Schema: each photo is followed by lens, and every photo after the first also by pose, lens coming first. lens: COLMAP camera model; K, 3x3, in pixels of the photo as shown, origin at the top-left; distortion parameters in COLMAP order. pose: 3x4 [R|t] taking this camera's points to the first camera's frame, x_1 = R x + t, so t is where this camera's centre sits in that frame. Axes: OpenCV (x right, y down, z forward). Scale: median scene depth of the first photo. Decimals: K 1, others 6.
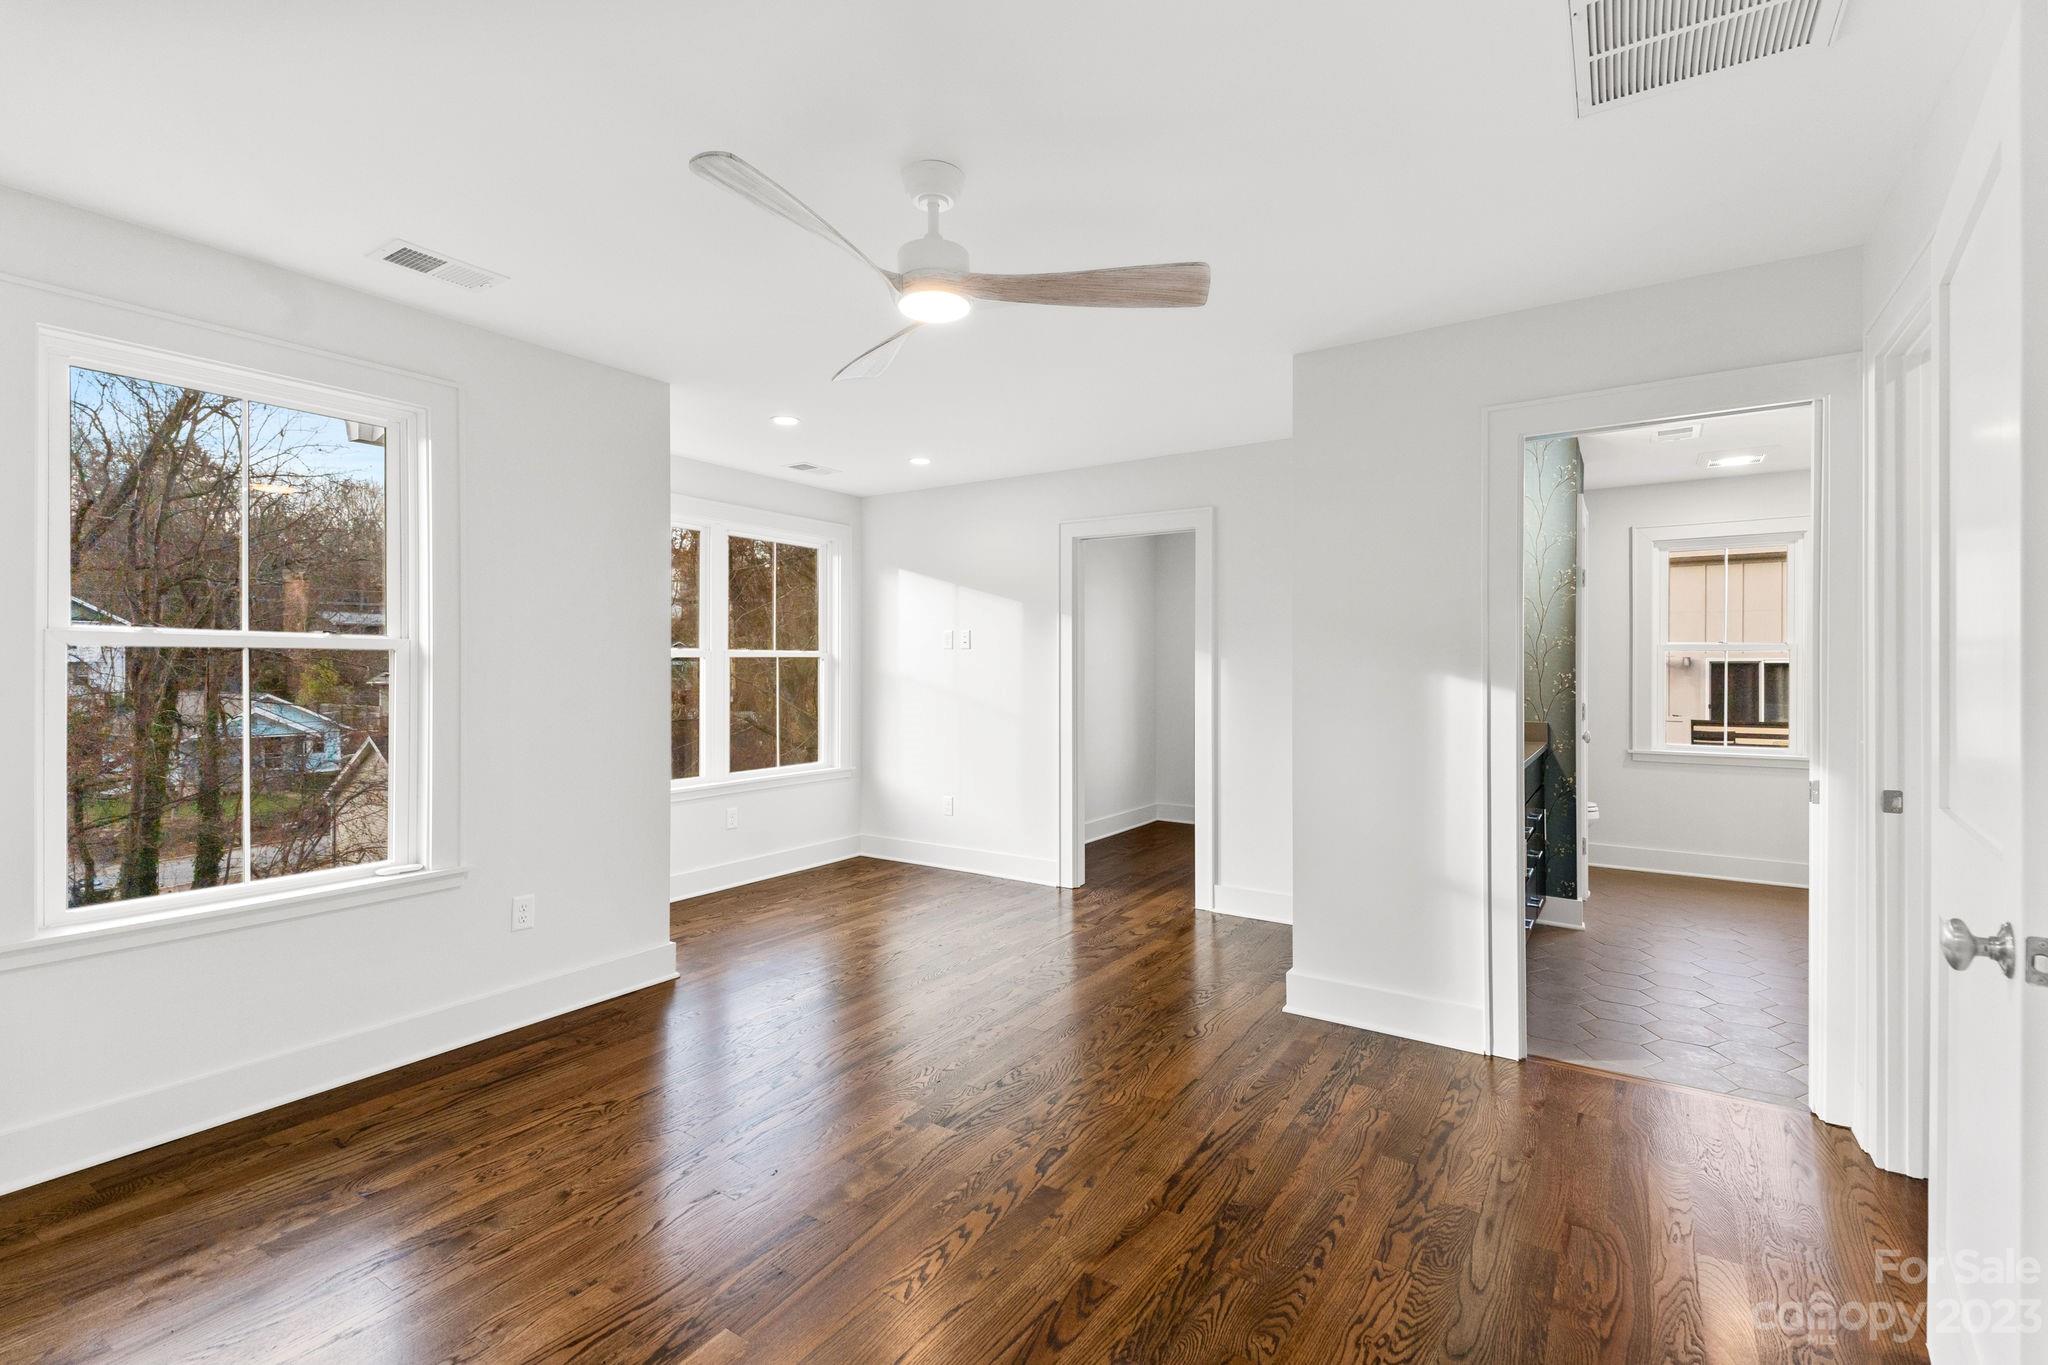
lens RADIAL K [[909.4, 0, 1036.2], [0, 909.4, 679.7], [0, 0, 1]] dist [0.028484, -0.010388]
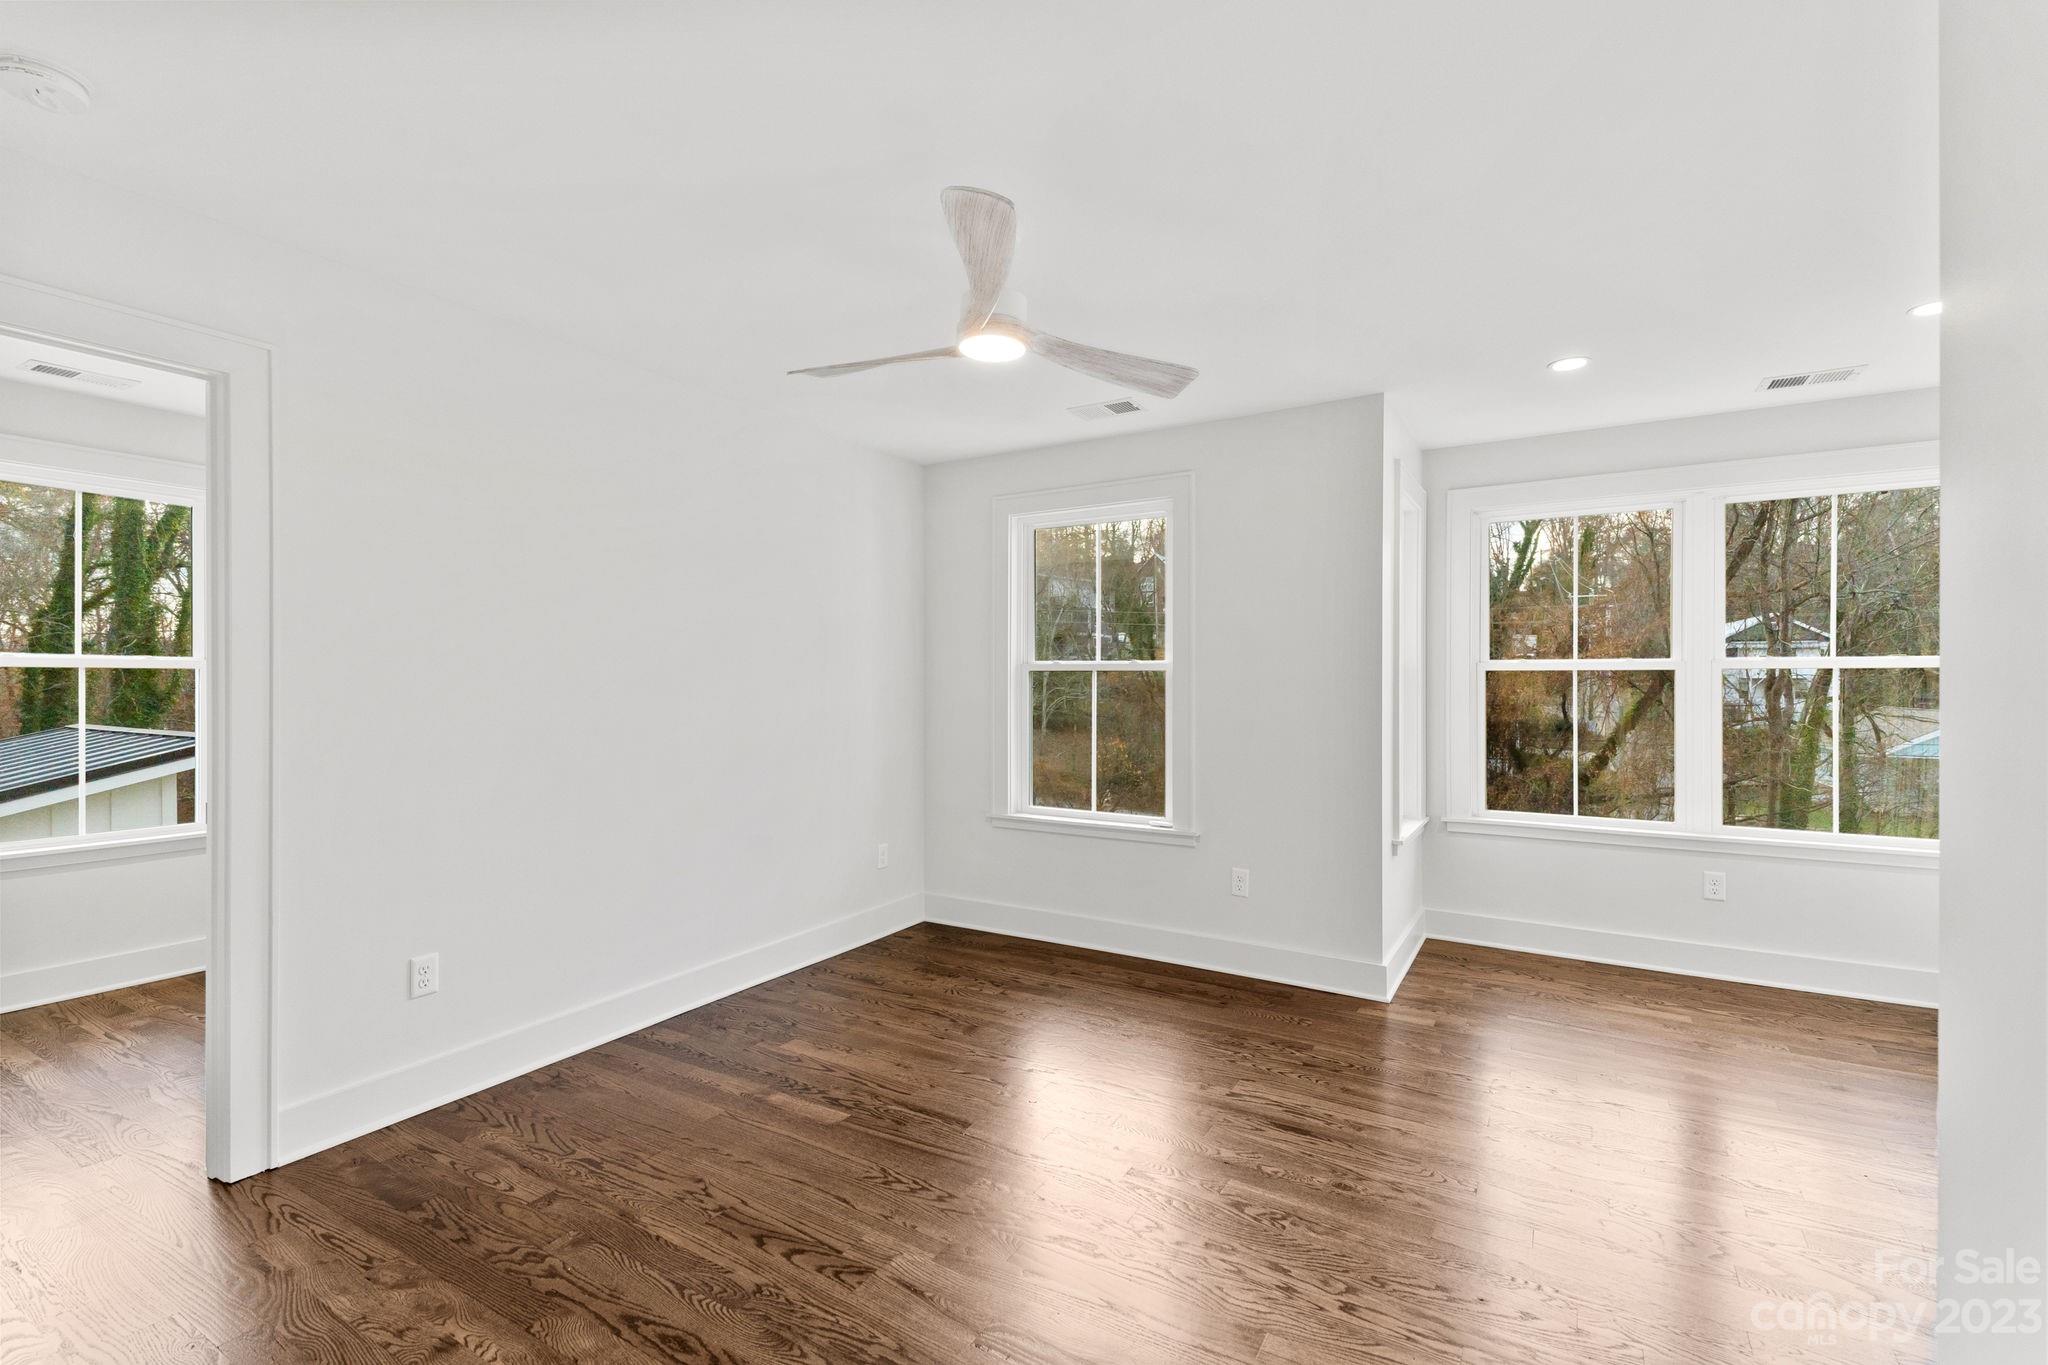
lens RADIAL K [[909.4, 0, 1037.0], [0, 909.4, 682.7], [0, 0, 1]] dist [0.028484, -0.010388]
pose [[0.039787, -0.006866, -0.999185, 0.723053], [-0.015792, 0.999847, -0.007500, 0.000896], [0.999083, 0.016078, 0.039673, 0.753758]]
